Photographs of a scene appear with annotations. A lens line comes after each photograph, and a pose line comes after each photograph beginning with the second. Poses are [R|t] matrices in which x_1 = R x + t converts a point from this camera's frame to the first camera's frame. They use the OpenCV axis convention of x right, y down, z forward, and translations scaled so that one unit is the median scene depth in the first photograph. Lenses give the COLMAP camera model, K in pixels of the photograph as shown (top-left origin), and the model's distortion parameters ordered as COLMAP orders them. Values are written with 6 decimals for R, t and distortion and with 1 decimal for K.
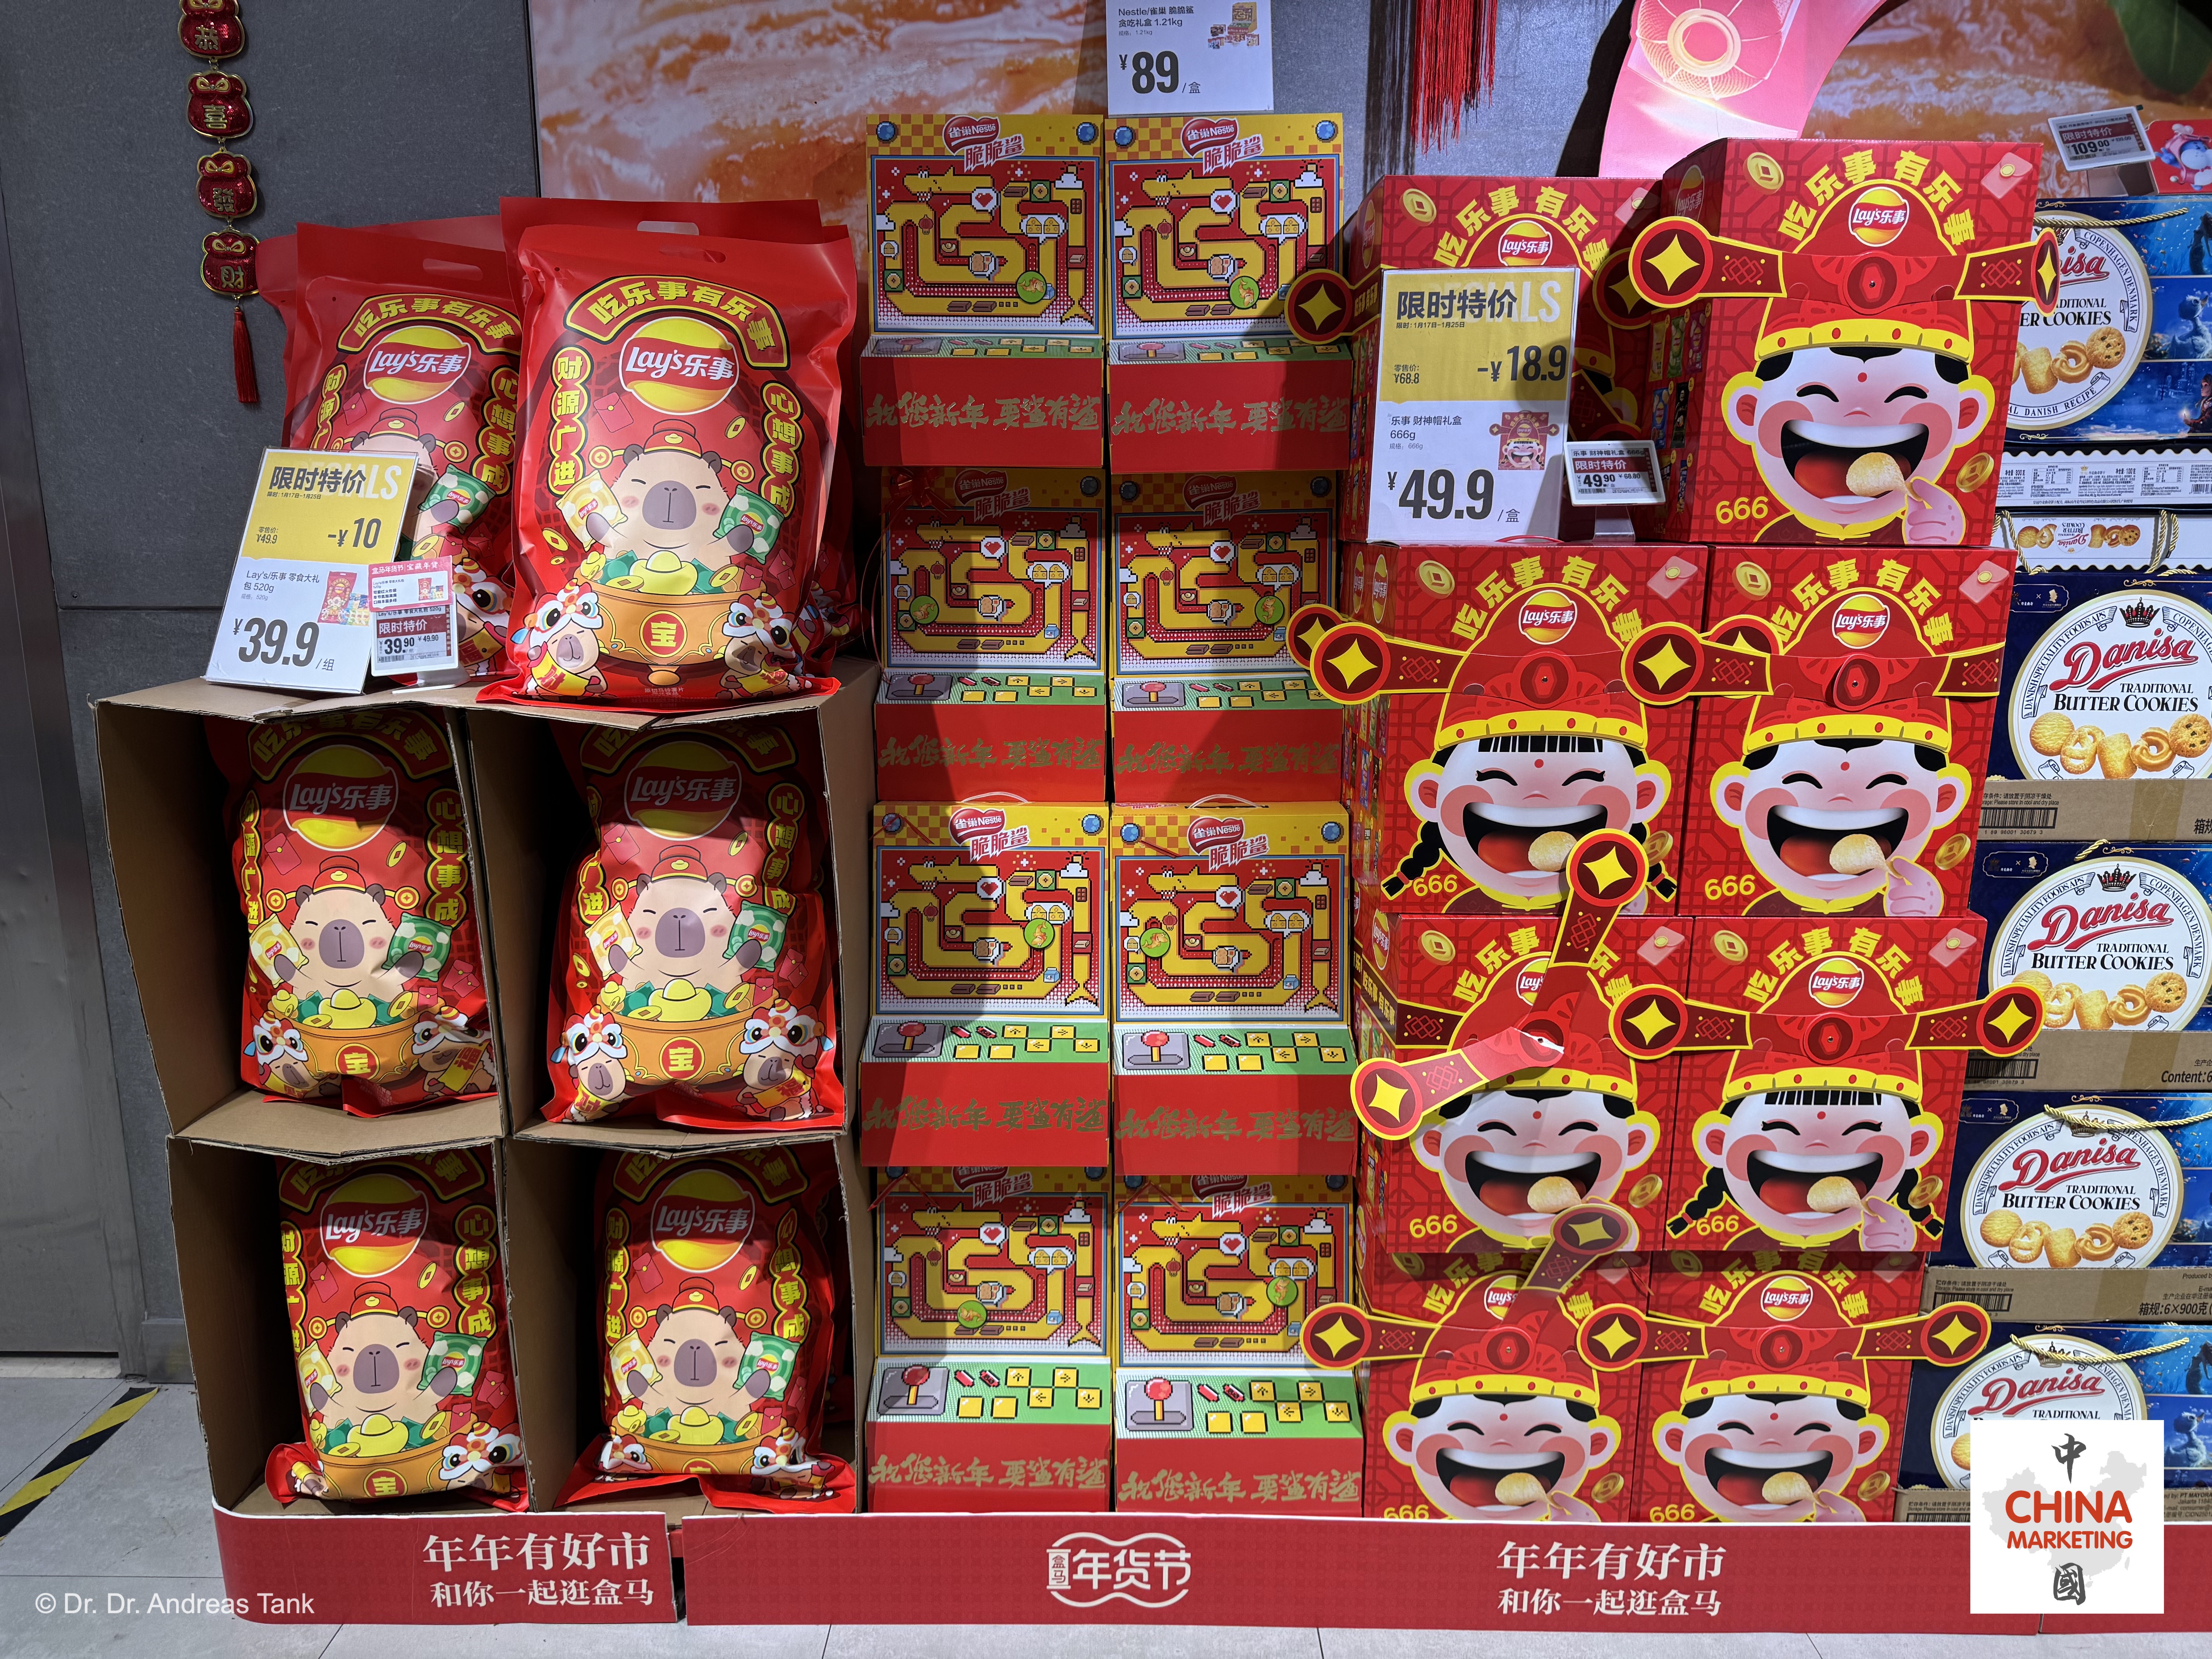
lens RADIAL K [[1543.0, 0, 1106.0], [0, 1543.0, 829.5], [0, 0, 1]] dist [0.122049, -0.185829]
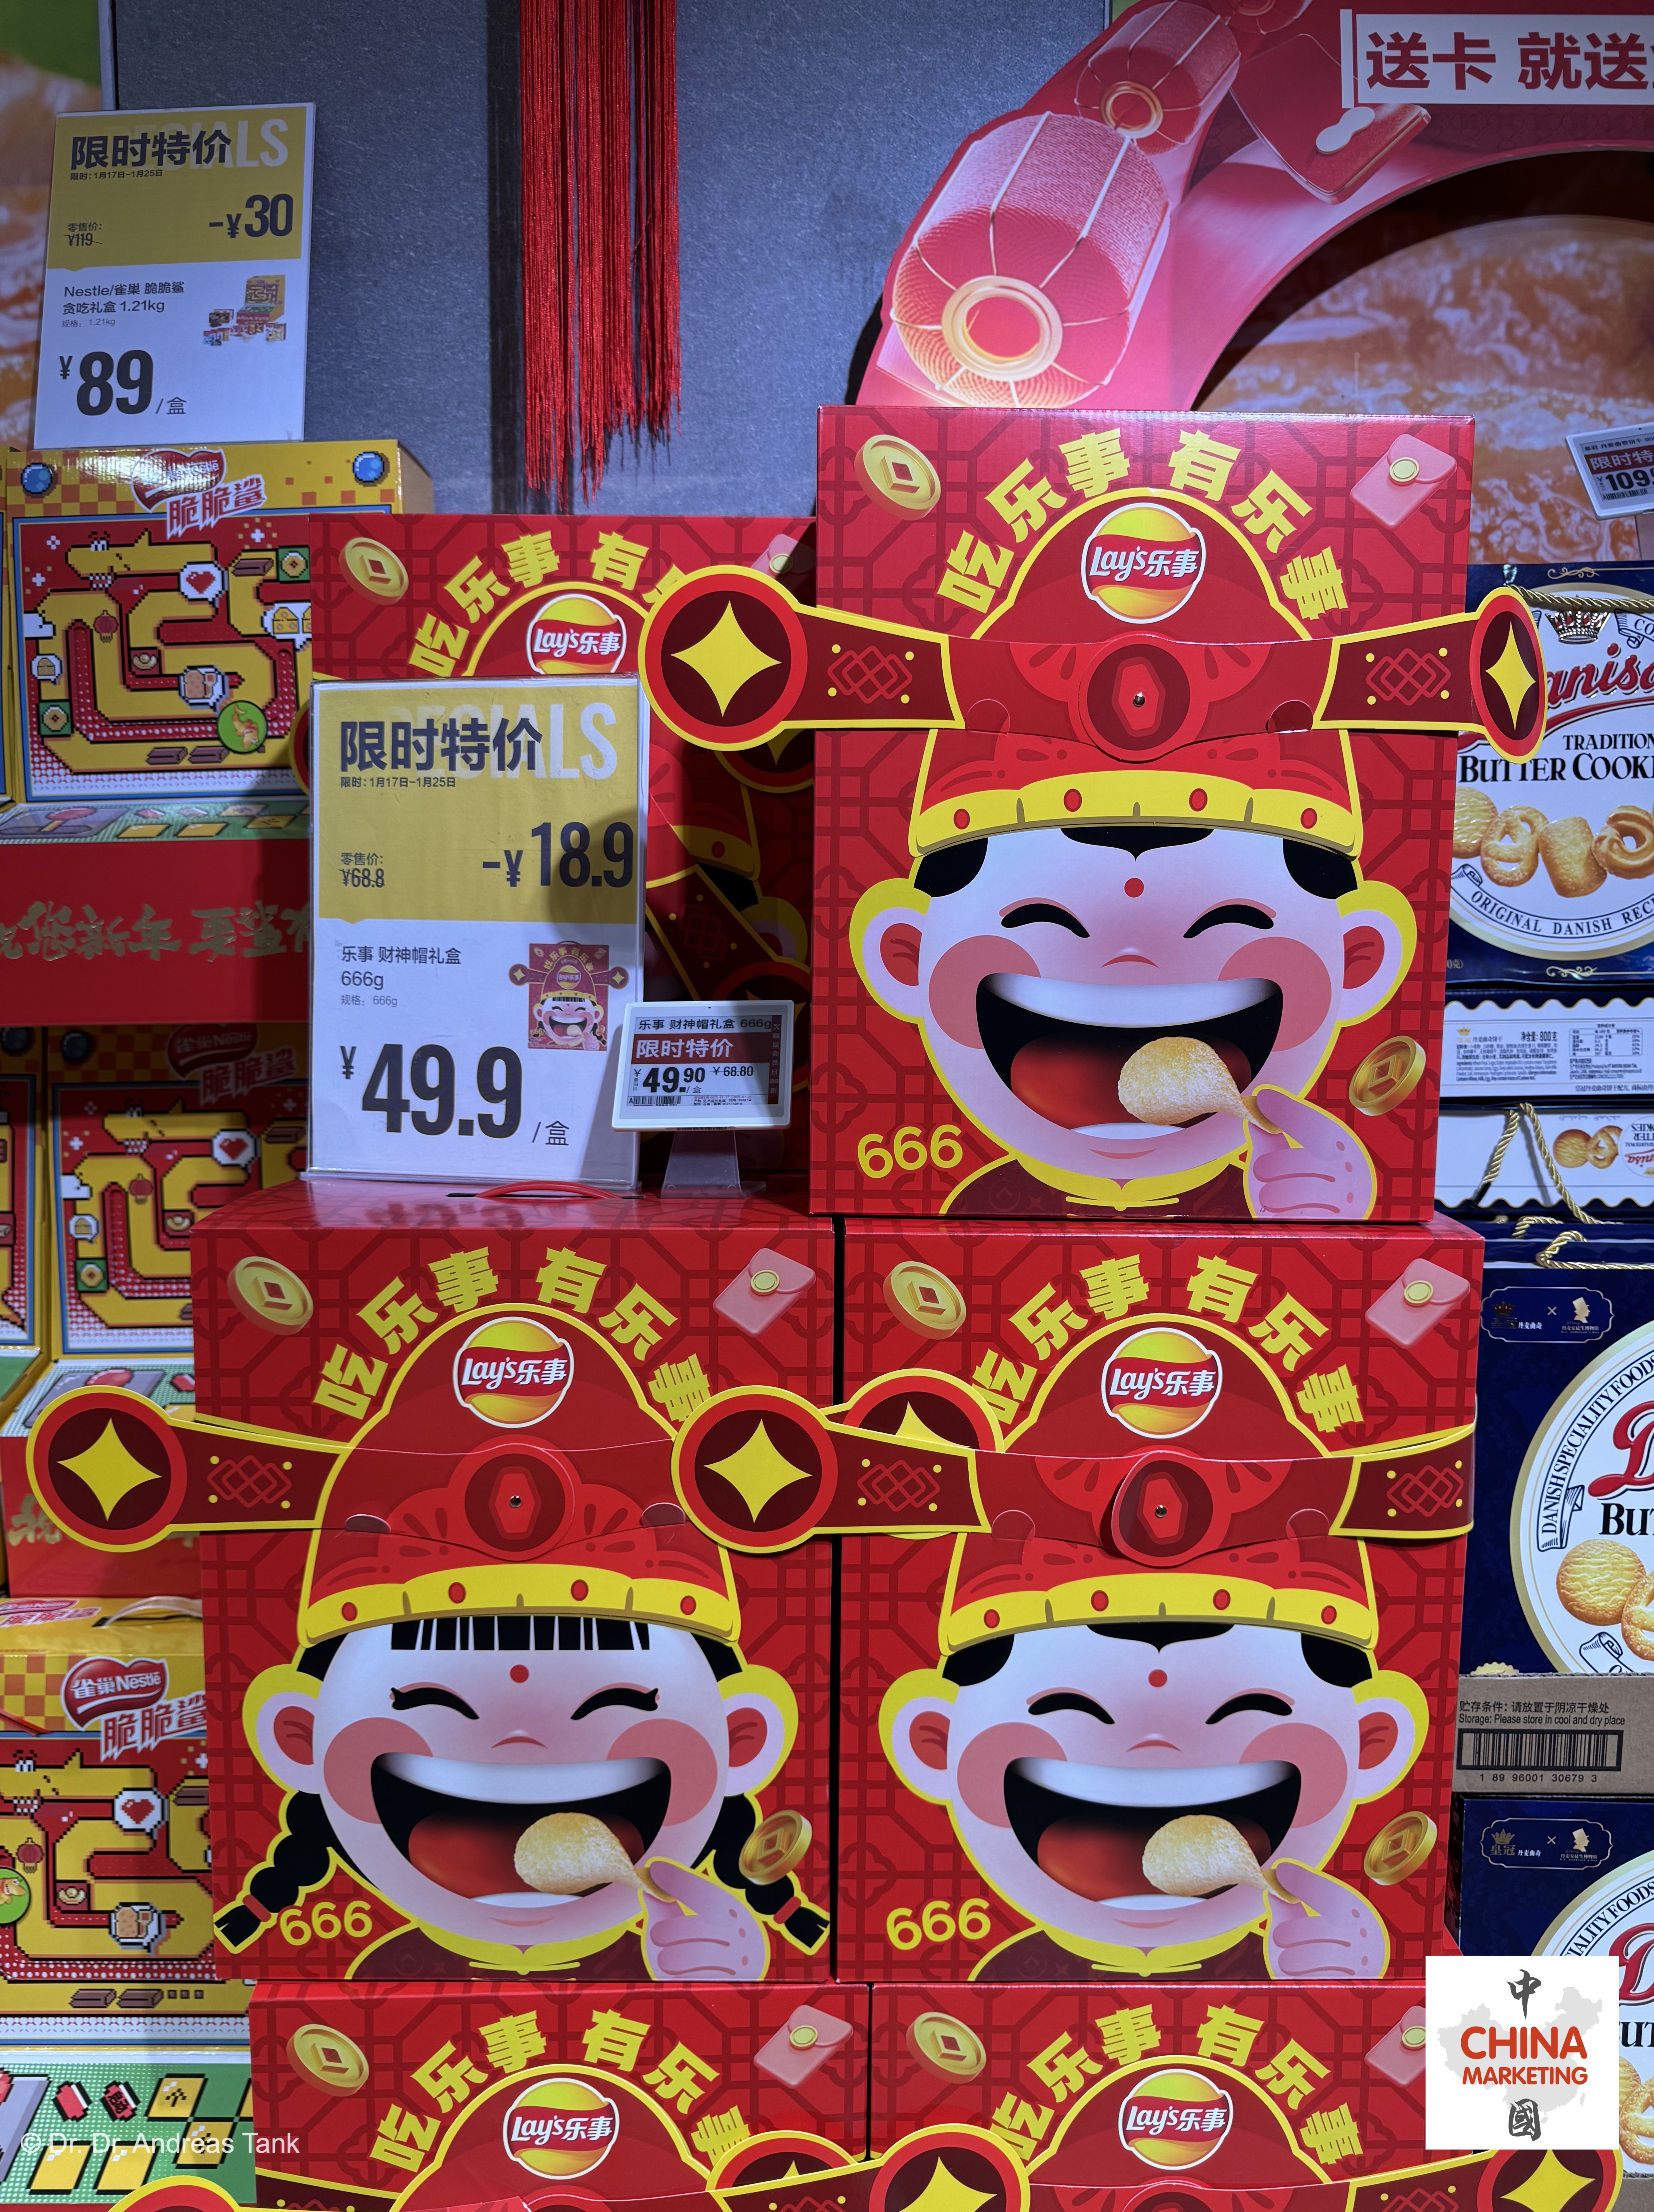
lens RADIAL K [[1542.8, 0, 806.9], [0, 1542.8, 1117.5], [0, 0, 1]] dist [0.122049, -0.185829]
pose [[0.999910, -0.002766, -0.013162, 0.366862], [0.001396, 0.994681, -0.102997, -0.159058], [0.013376, 0.102969, 0.994595, 0.501724]]
